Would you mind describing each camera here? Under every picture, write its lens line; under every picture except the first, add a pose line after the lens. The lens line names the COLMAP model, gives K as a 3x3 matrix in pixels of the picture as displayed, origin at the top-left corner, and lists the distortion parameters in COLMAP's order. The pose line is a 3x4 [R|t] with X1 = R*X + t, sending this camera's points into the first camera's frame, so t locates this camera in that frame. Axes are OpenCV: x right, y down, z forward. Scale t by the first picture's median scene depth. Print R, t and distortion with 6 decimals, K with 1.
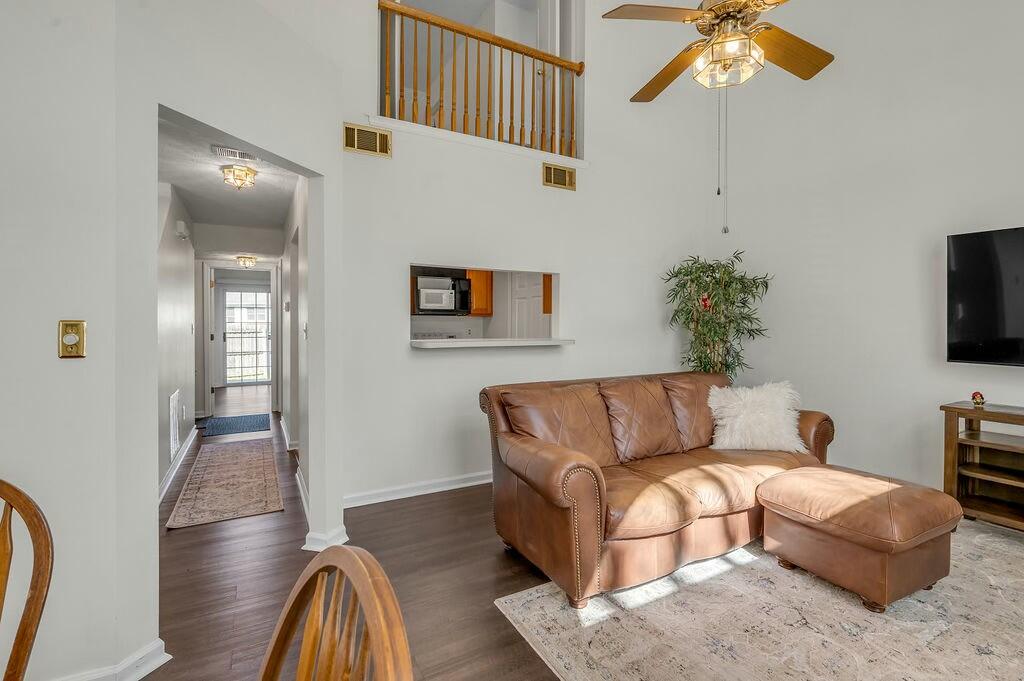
lens RADIAL K [[468.3, 0, 516.1], [0, 468.3, 331.2], [0, 0, 1]] dist [-0.004448, 0.000515]
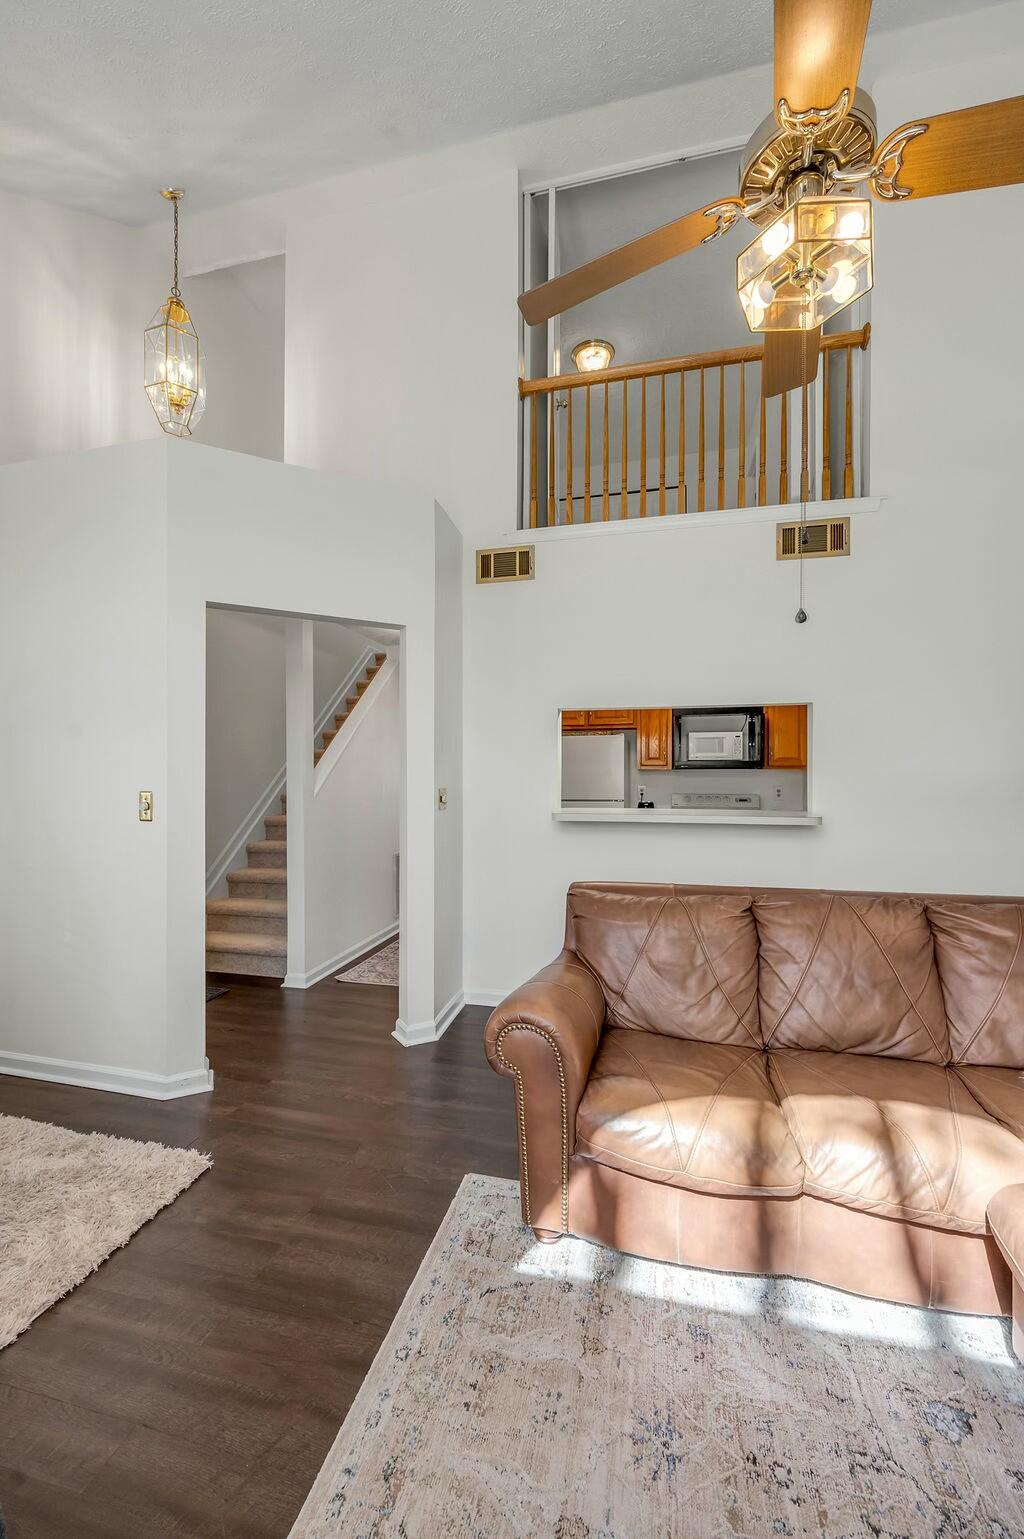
lens RADIAL K [[618.0, 0, 502.5], [0, 618.0, 775.6], [0, 0, 1]] dist [-0.006508, 0.000261]
pose [[0.726749, 0.001393, -0.686901, 0.445007], [-0.007697, 0.999952, -0.006115, -0.030694], [0.686860, 0.009731, 0.726725, 0.219793]]
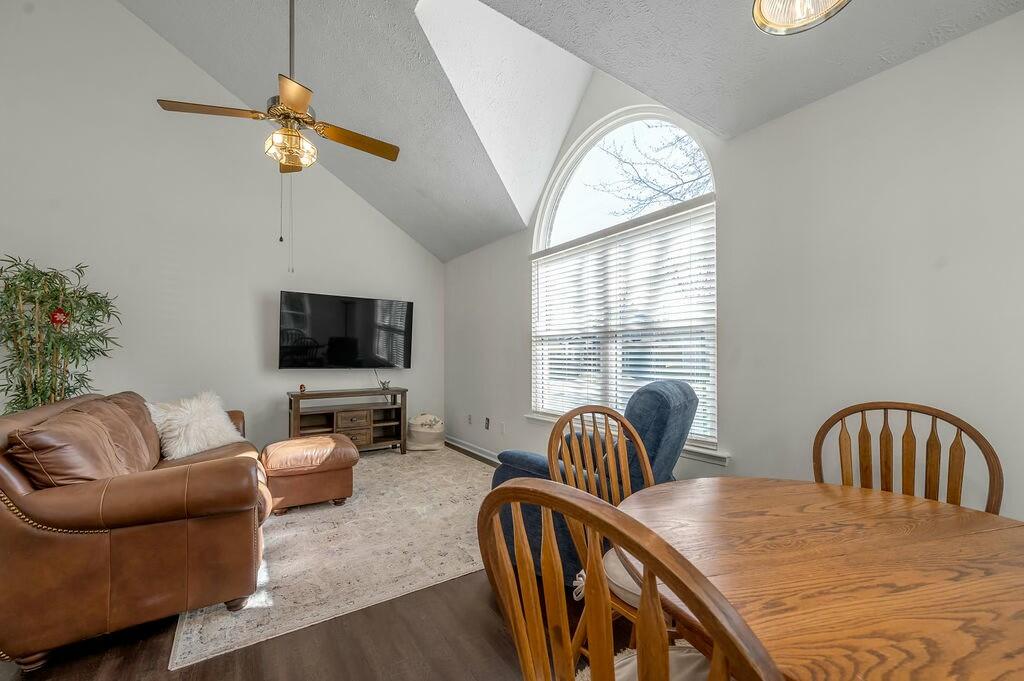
lens RADIAL K [[411.2, 0, 505.4], [0, 411.2, 357.5], [0, 0, 1]] dist [-0.006508, 0.000261]
pose [[-0.068712, -0.006203, 0.997617, -0.529182], [0.017563, 0.999818, 0.007426, 0.027884], [-0.997482, 0.018031, -0.068591, 0.308869]]
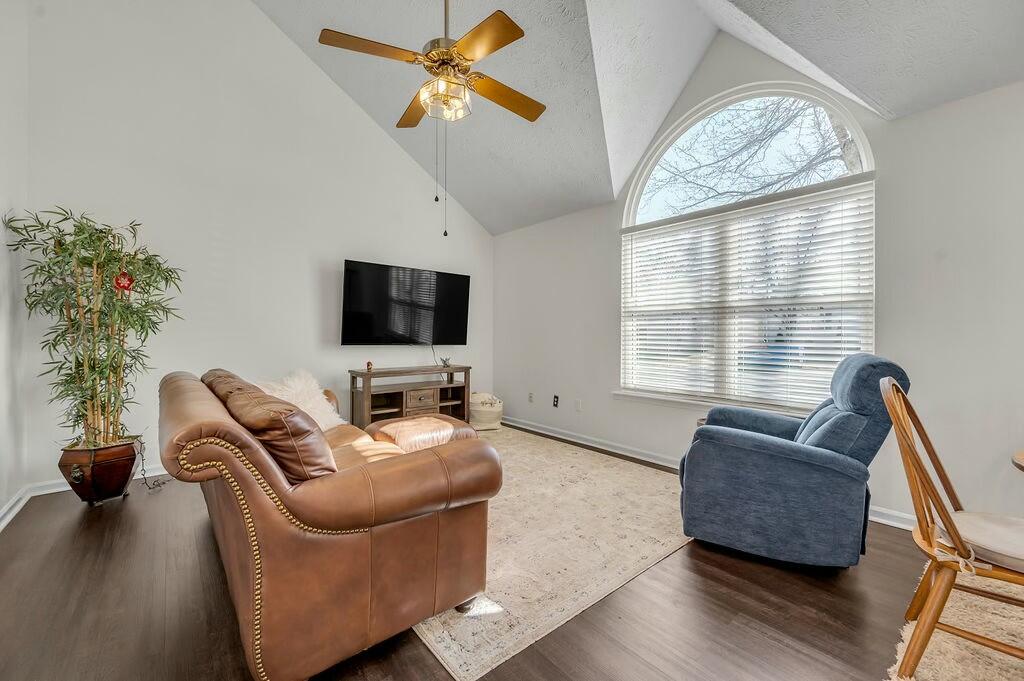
lens RADIAL K [[411.2, 0, 507.6], [0, 411.2, 340.8], [0, 0, 1]] dist [-0.006508, 0.000261]
pose [[-0.178088, -0.015665, 0.983890, -0.438654], [0.013162, 0.999746, 0.018300, 0.034579], [-0.983927, 0.016209, -0.177836, 0.695931]]
